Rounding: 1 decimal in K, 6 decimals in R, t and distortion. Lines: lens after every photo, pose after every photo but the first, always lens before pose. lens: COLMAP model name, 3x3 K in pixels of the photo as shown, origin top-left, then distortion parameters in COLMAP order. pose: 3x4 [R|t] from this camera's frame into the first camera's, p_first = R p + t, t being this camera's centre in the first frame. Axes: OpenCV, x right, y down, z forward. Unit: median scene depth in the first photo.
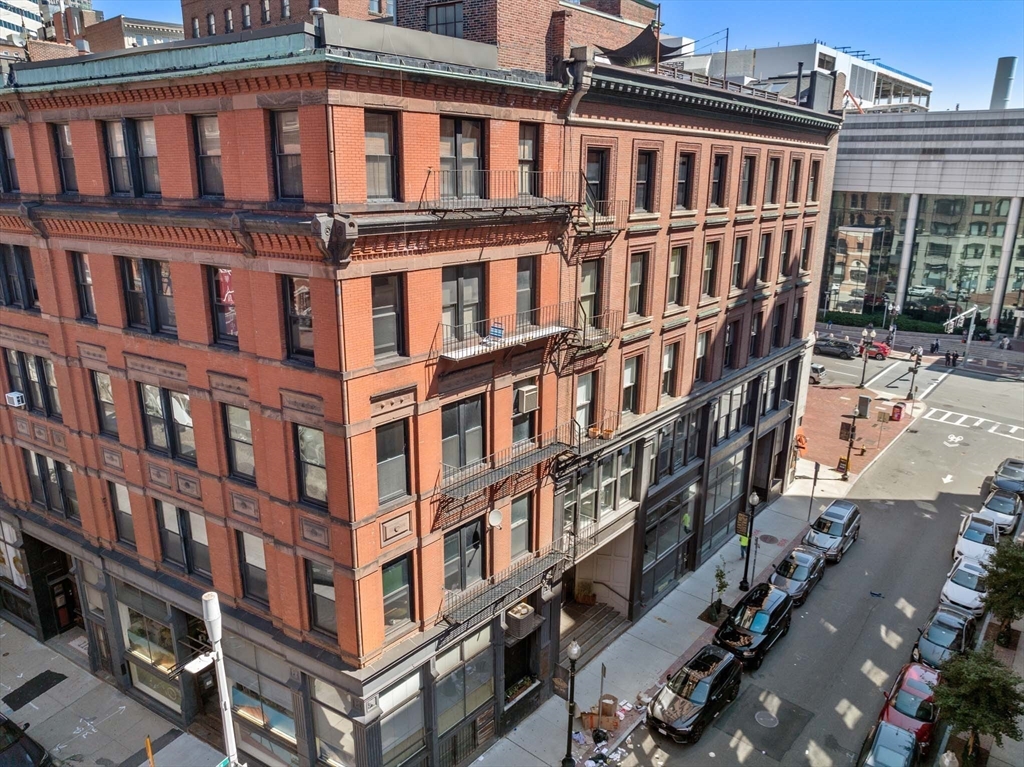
lens RADIAL K [[722.7, 0, 512.0], [0, 722.7, 383.5], [0, 0, 1]] dist [-0.062752, 0.038672]
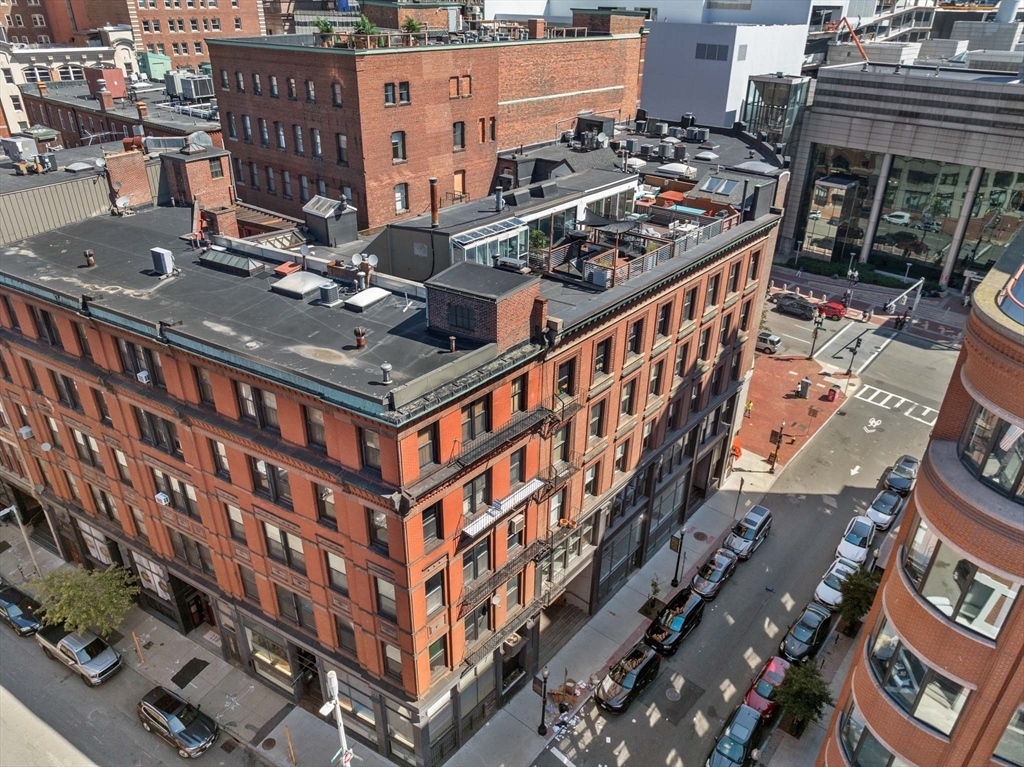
lens RADIAL K [[720.5, 0, 512.0], [0, 720.5, 383.5], [0, 0, 1]] dist [-0.036909, -0.001803]
pose [[0.999995, 0.001293, 0.002816, 0.004776], [-0.001859, 0.977362, 0.211567, -0.501951], [-0.002478, -0.211571, 0.977360, -0.359986]]
